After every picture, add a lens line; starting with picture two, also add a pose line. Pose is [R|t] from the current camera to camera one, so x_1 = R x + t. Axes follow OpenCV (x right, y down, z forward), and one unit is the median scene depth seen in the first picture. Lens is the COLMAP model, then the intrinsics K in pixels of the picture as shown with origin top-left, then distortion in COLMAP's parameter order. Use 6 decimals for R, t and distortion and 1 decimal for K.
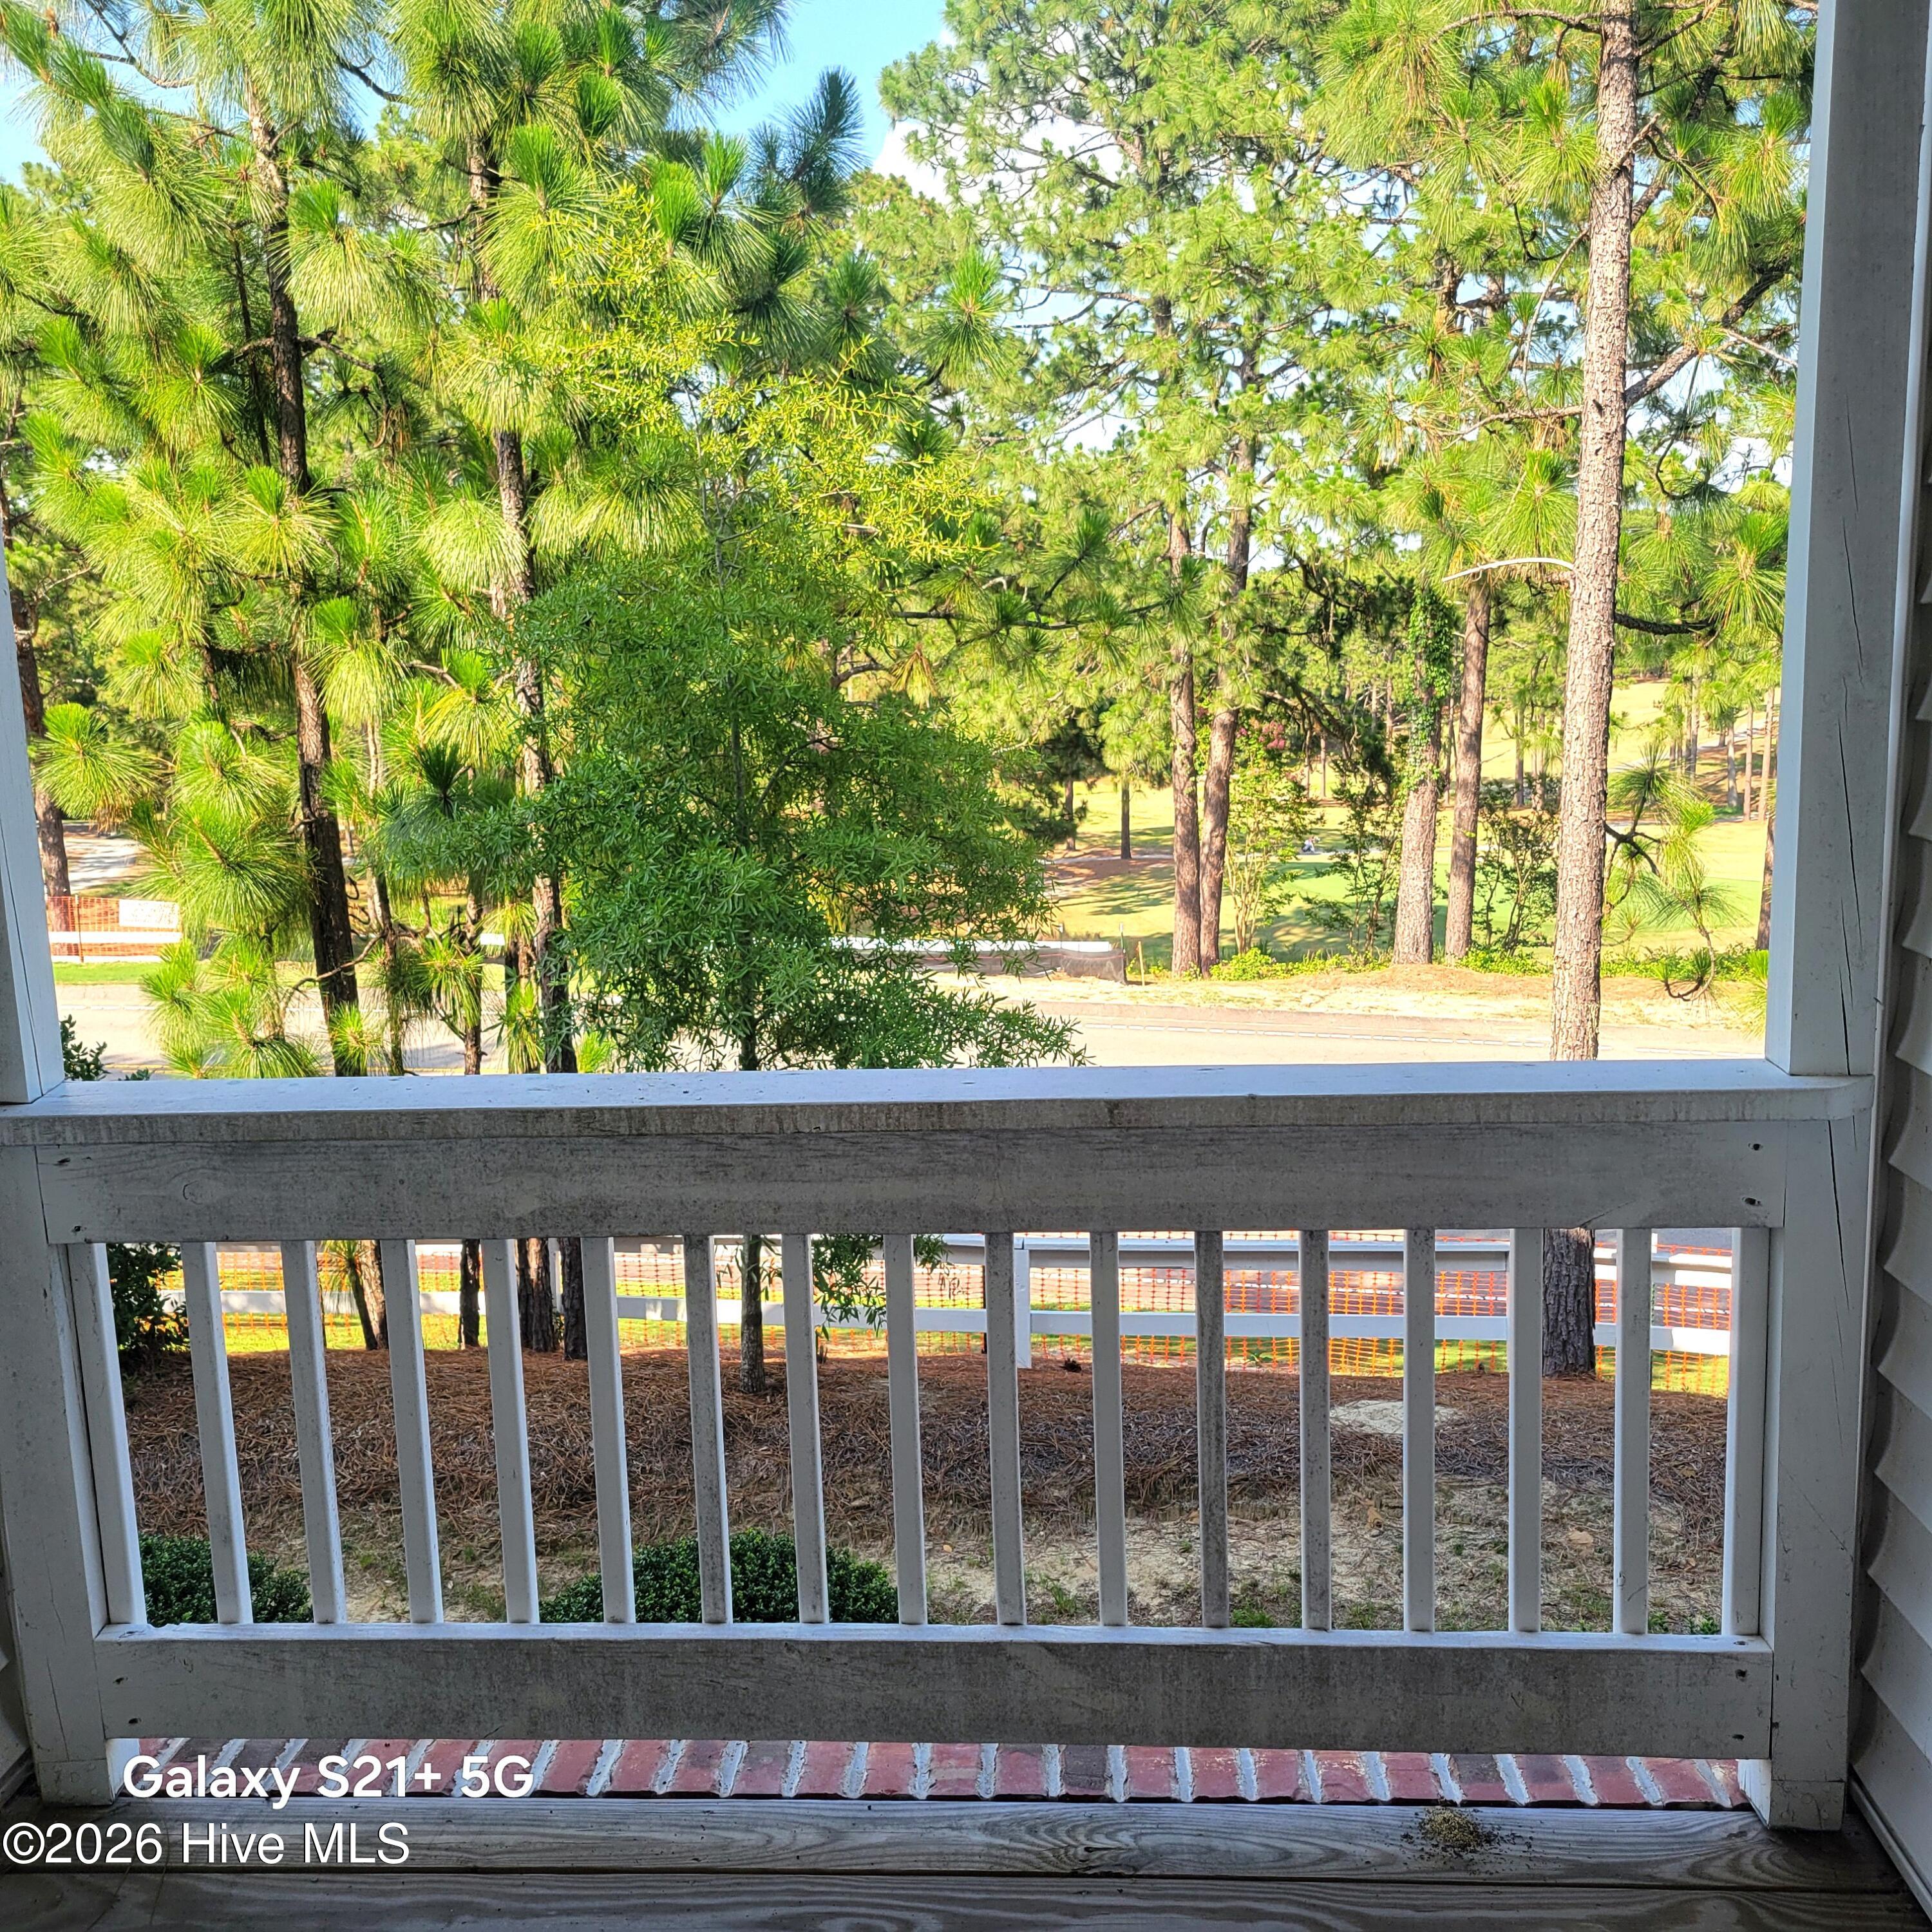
lens RADIAL K [[1958.9, 0, 985.2], [0, 1958.9, 968.4], [0, 0, 1]] dist [0.040105, -0.036550]
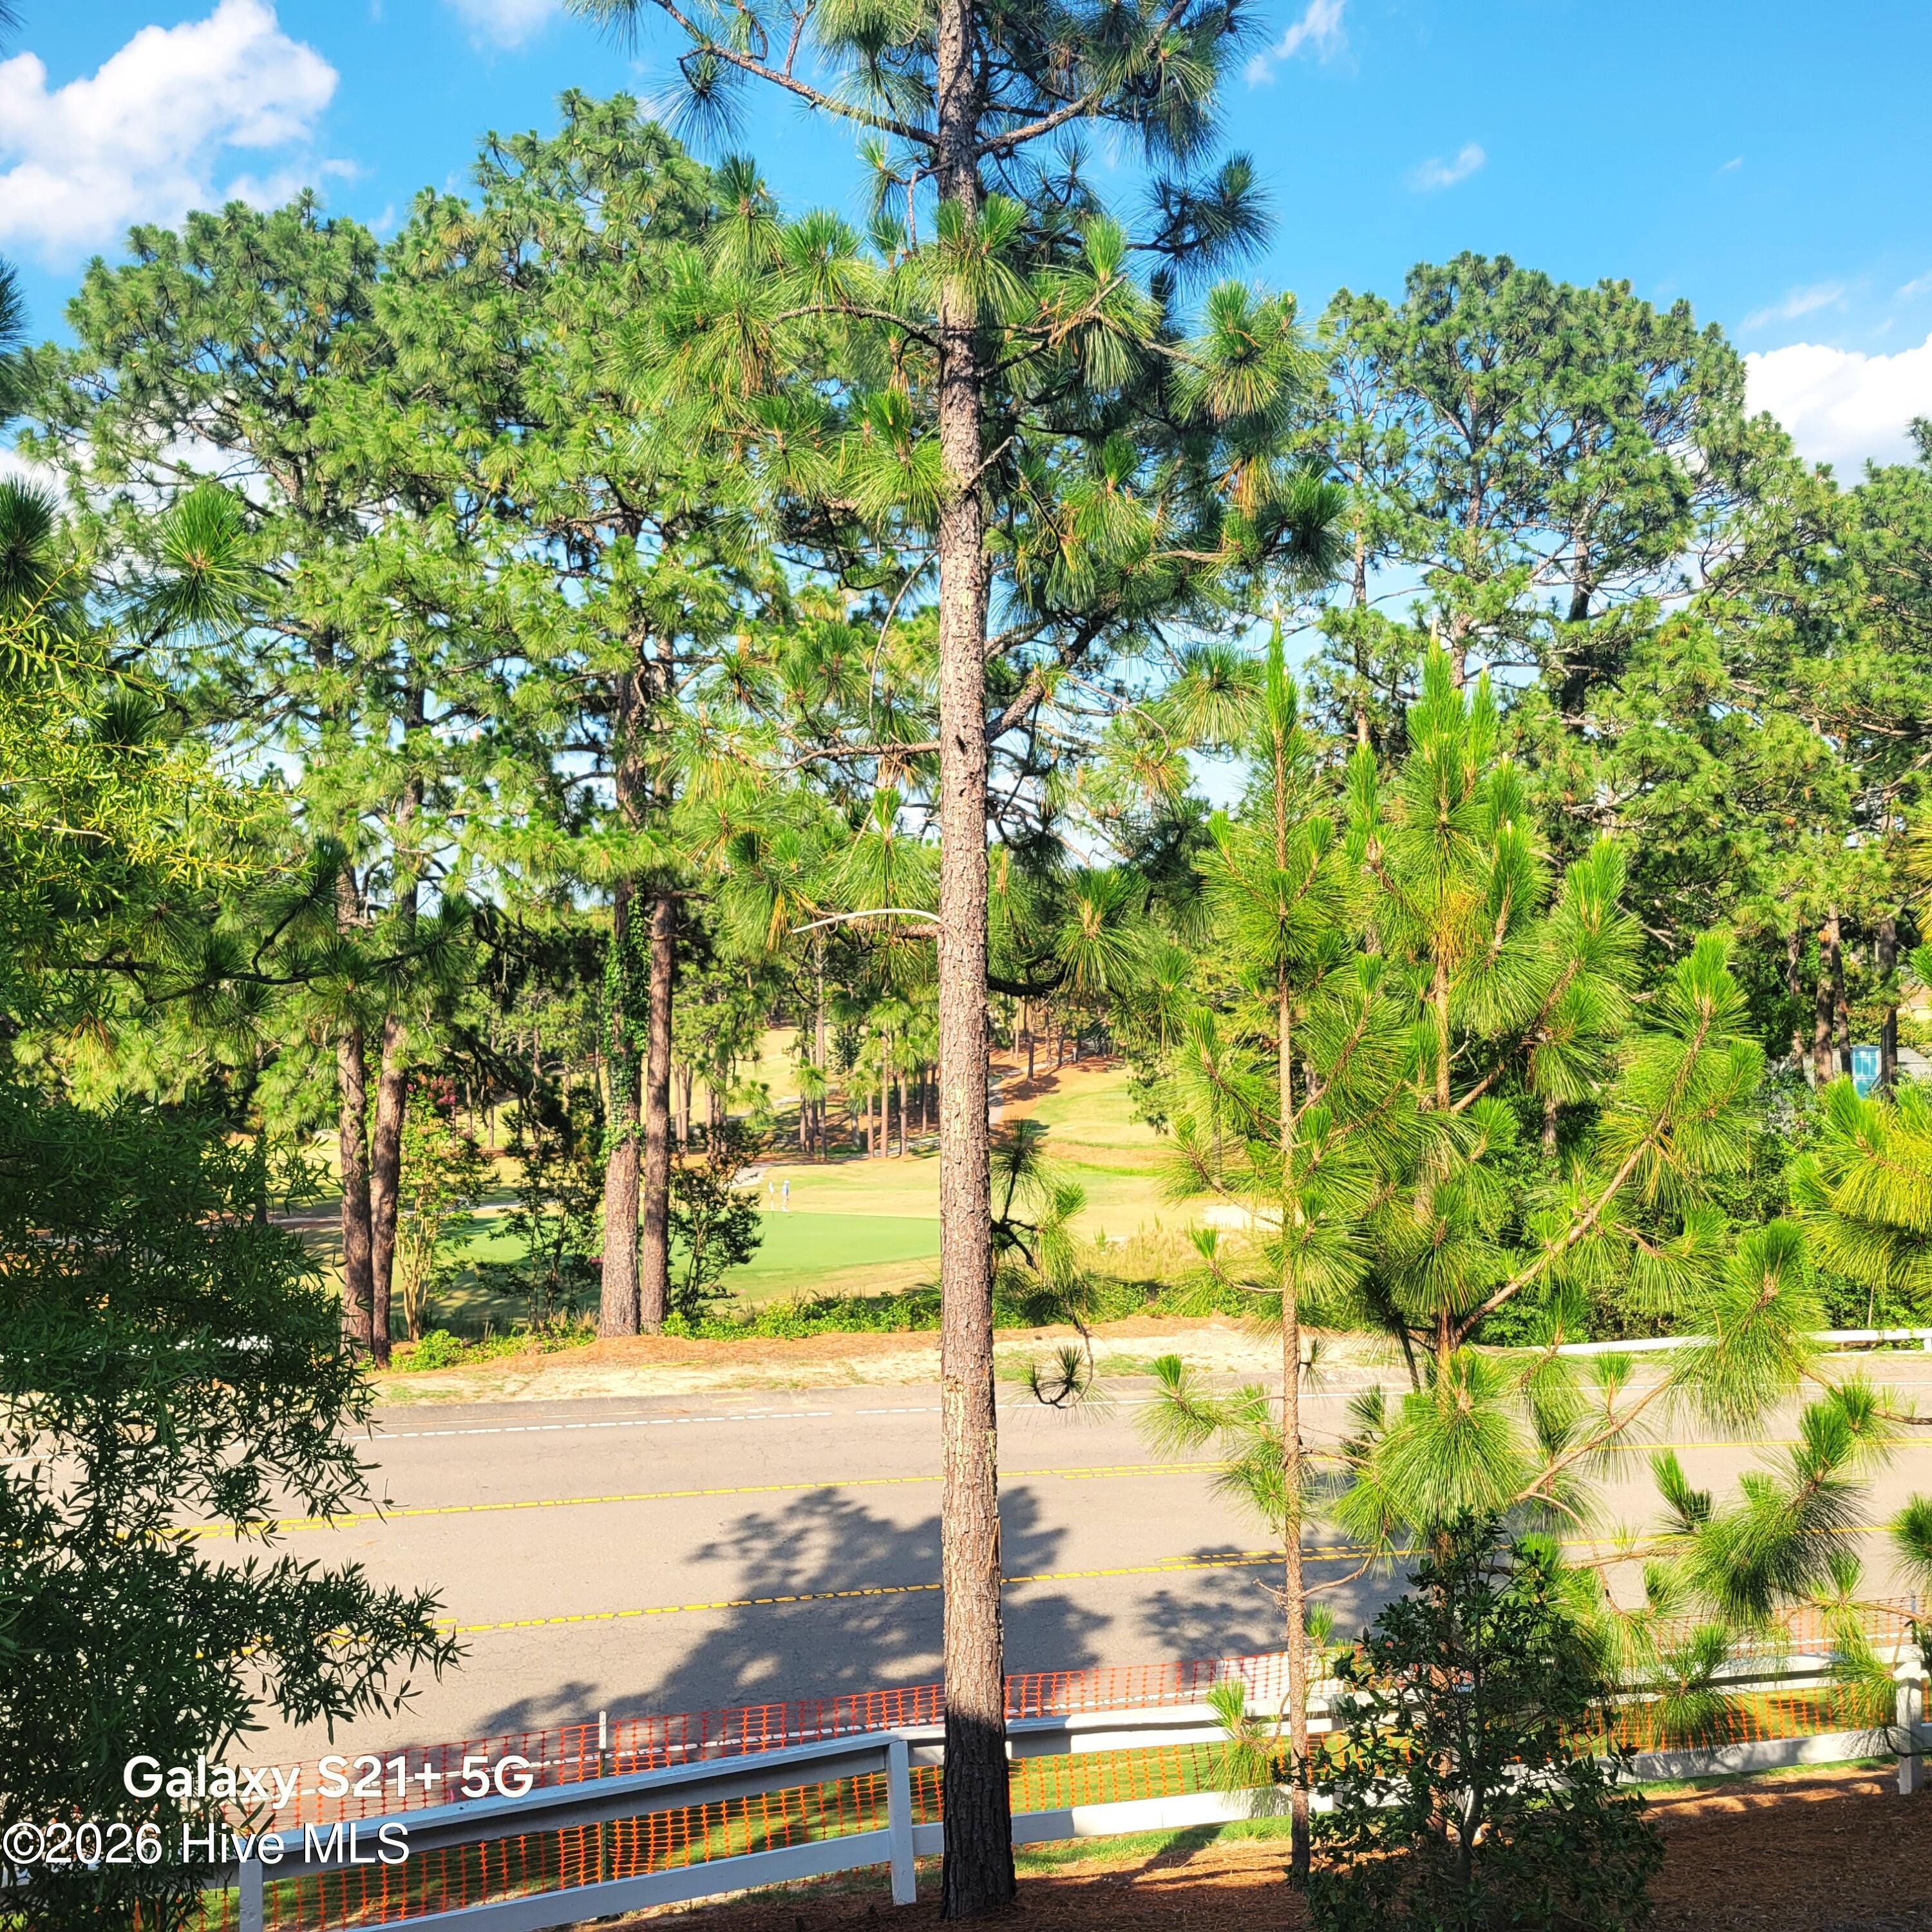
lens RADIAL K [[1923.9, 0, 966.0], [0, 1923.9, 966.0], [0, 0, 1]] dist [0.049344, -0.040037]
pose [[0.908784, 0.009670, 0.417155, -0.019065], [0.064109, 0.984626, -0.162488, -0.018320], [-0.412313, 0.174410, 0.894192, 0.097569]]
